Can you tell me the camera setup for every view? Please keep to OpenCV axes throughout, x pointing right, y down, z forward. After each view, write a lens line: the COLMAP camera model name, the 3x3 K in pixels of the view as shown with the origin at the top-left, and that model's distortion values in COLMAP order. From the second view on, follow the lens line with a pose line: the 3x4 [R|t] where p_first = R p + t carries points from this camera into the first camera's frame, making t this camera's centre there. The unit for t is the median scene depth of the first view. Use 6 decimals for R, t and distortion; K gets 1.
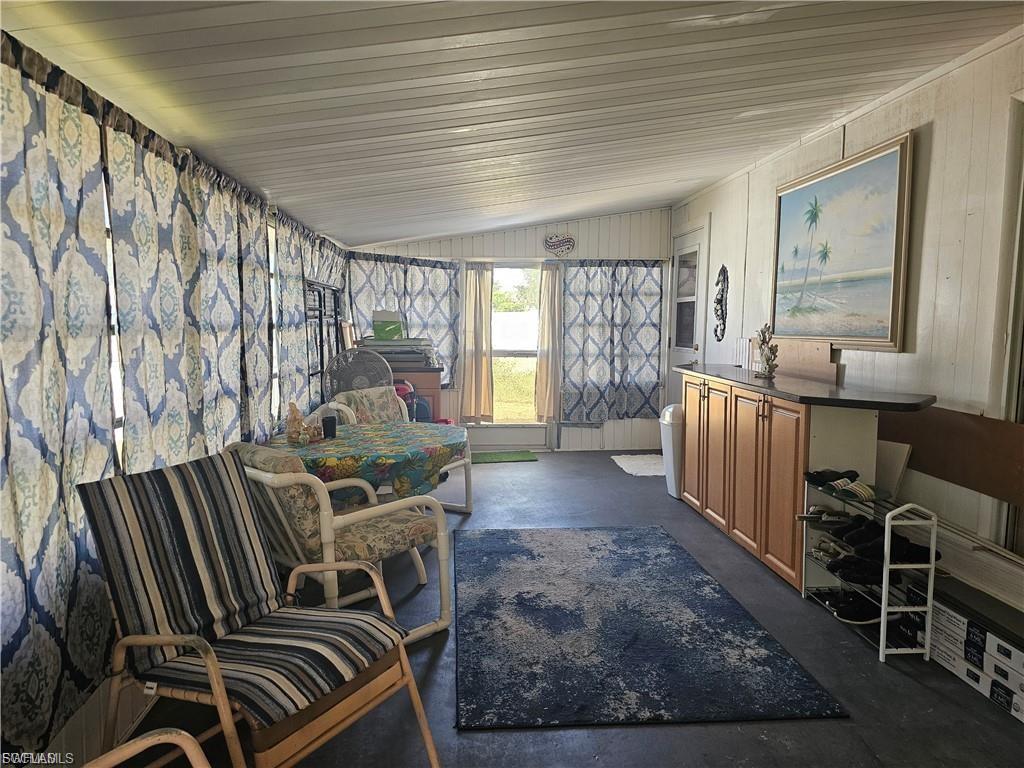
lens RADIAL K [[668.1, 0, 512.0], [0, 668.1, 384.0], [0, 0, 1]] dist [0.048116, -0.049558]
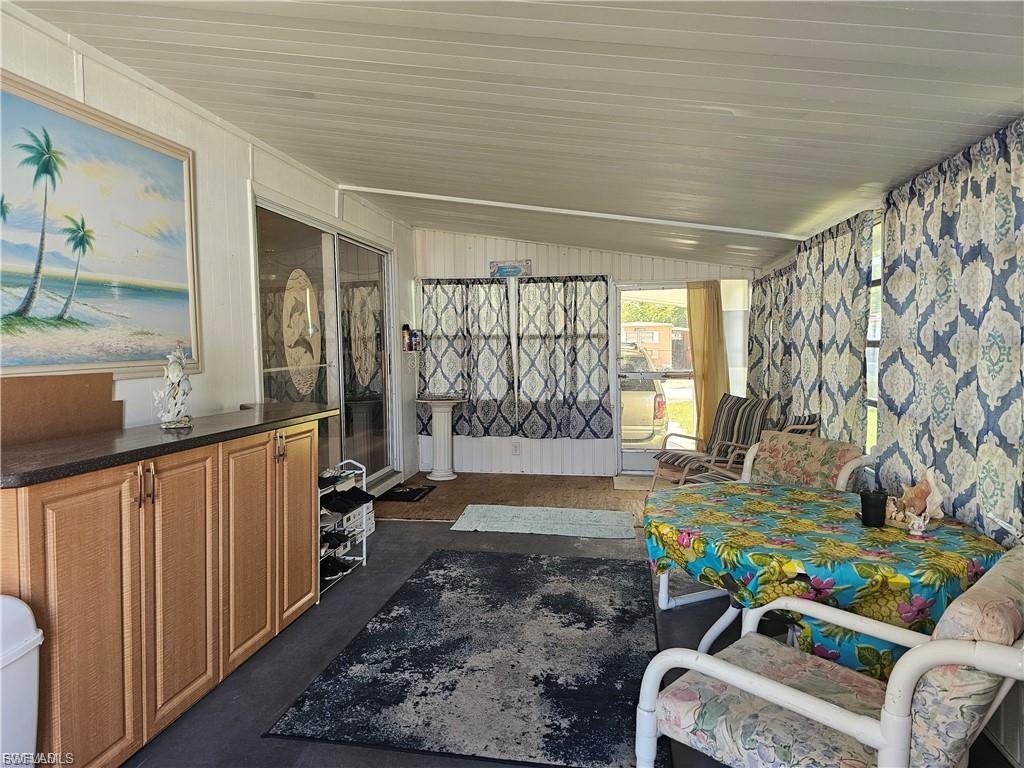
lens RADIAL K [[668.1, 0, 512.0], [0, 668.1, 384.0], [0, 0, 1]] dist [0.048116, -0.049558]
pose [[-0.966997, -0.008139, 0.254659, -0.104407], [0.031321, 0.988112, 0.150513, -0.144125], [-0.252857, 0.153522, -0.955246, 1.596276]]
